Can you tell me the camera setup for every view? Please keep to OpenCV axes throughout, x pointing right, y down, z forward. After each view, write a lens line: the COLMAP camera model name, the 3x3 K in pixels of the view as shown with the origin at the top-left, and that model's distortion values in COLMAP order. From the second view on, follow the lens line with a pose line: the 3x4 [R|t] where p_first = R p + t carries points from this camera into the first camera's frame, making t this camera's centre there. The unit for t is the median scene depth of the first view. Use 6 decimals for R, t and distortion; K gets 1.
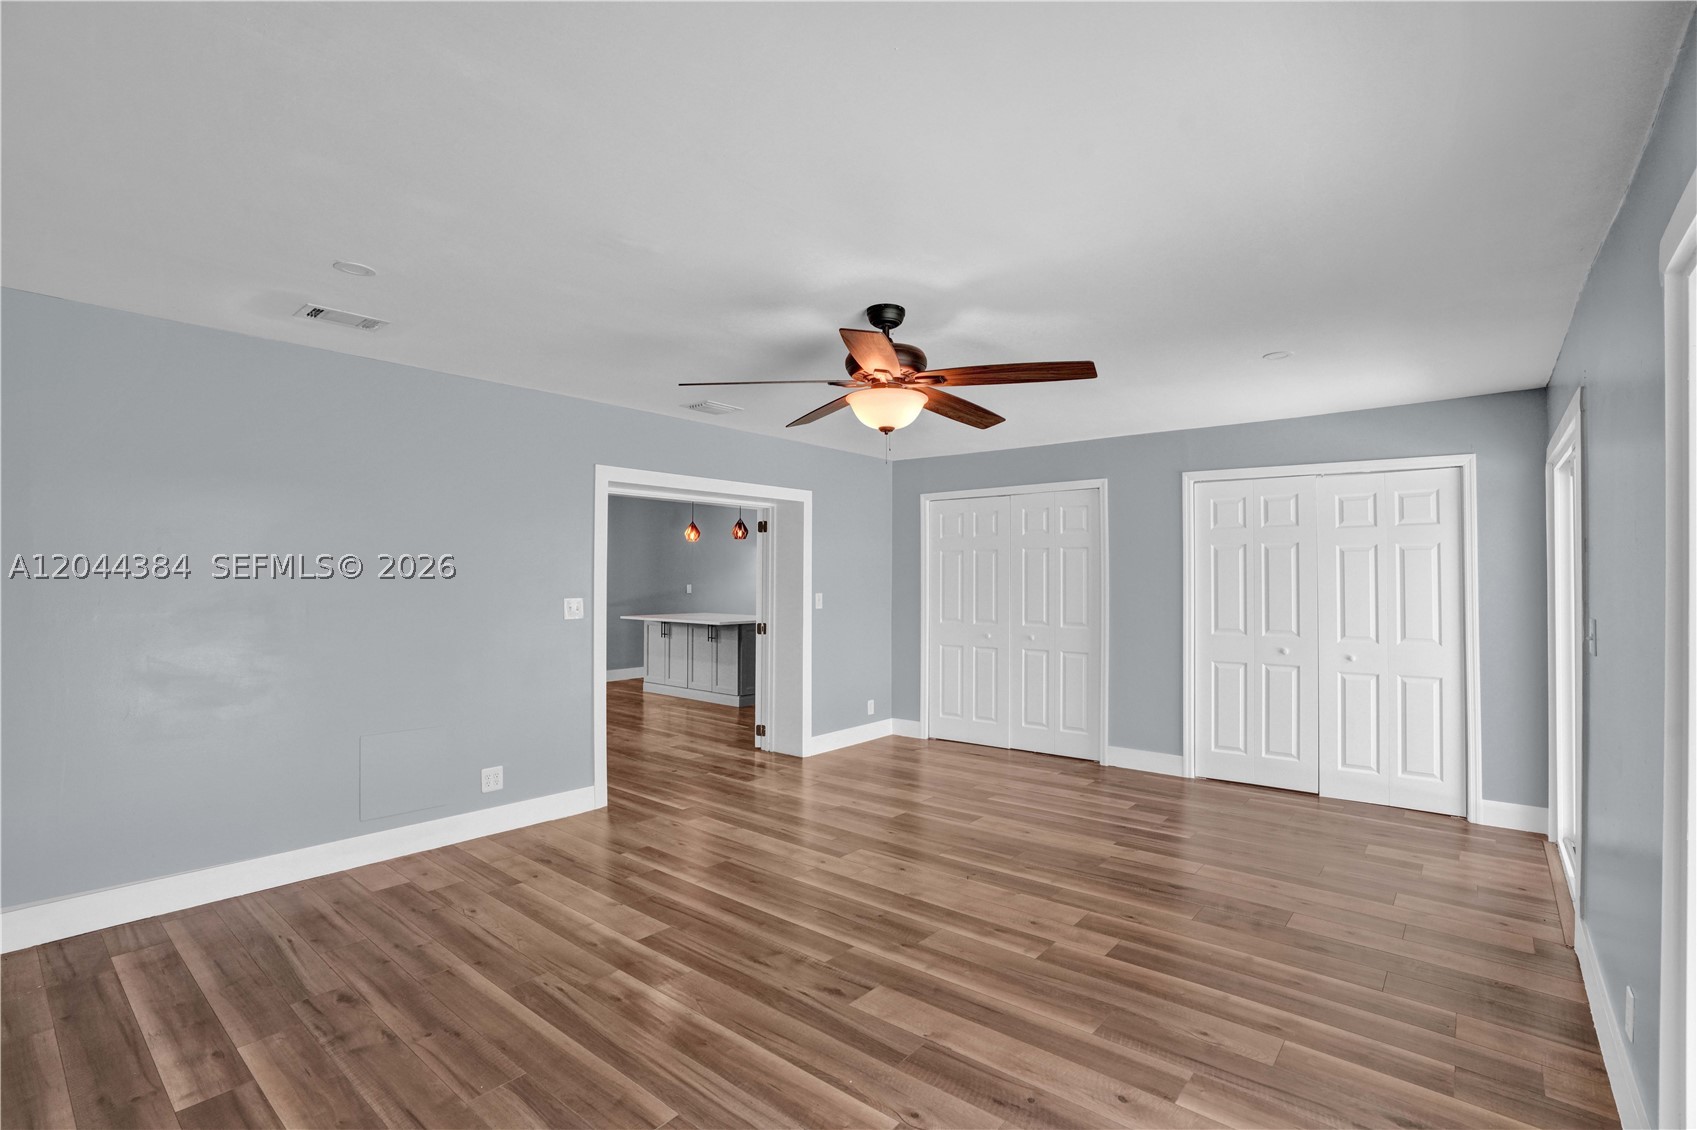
lens RADIAL K [[784.4, 0, 856.3], [0, 784.4, 565.4], [0, 0, 1]] dist [-0.069452, 0.027266]
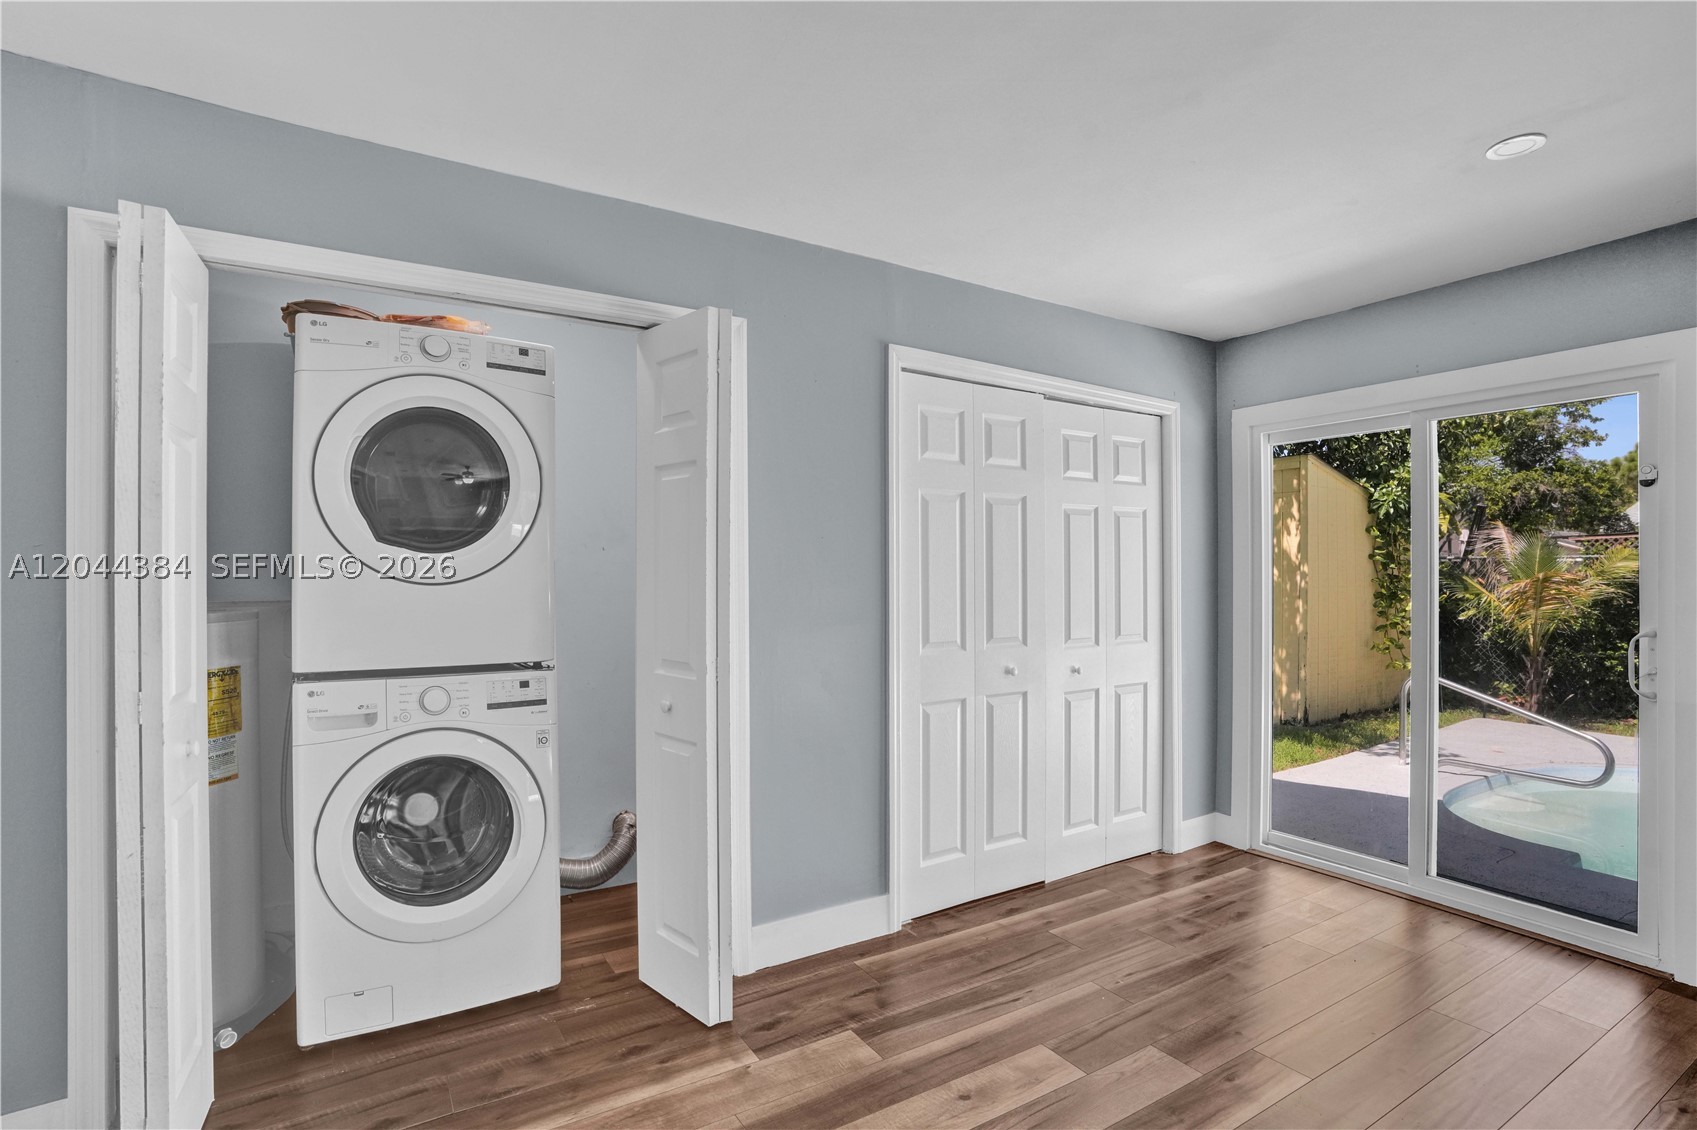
lens RADIAL K [[826.6, 0, 848.5], [0, 826.6, 565.0], [0, 0, 1]] dist [-0.076754, 0.032831]
pose [[0.316297, 0.006171, 0.948640, -0.116280], [-0.017783, 0.999842, -0.000575, 0.030920], [-0.948494, -0.016688, 0.316356, 0.957698]]
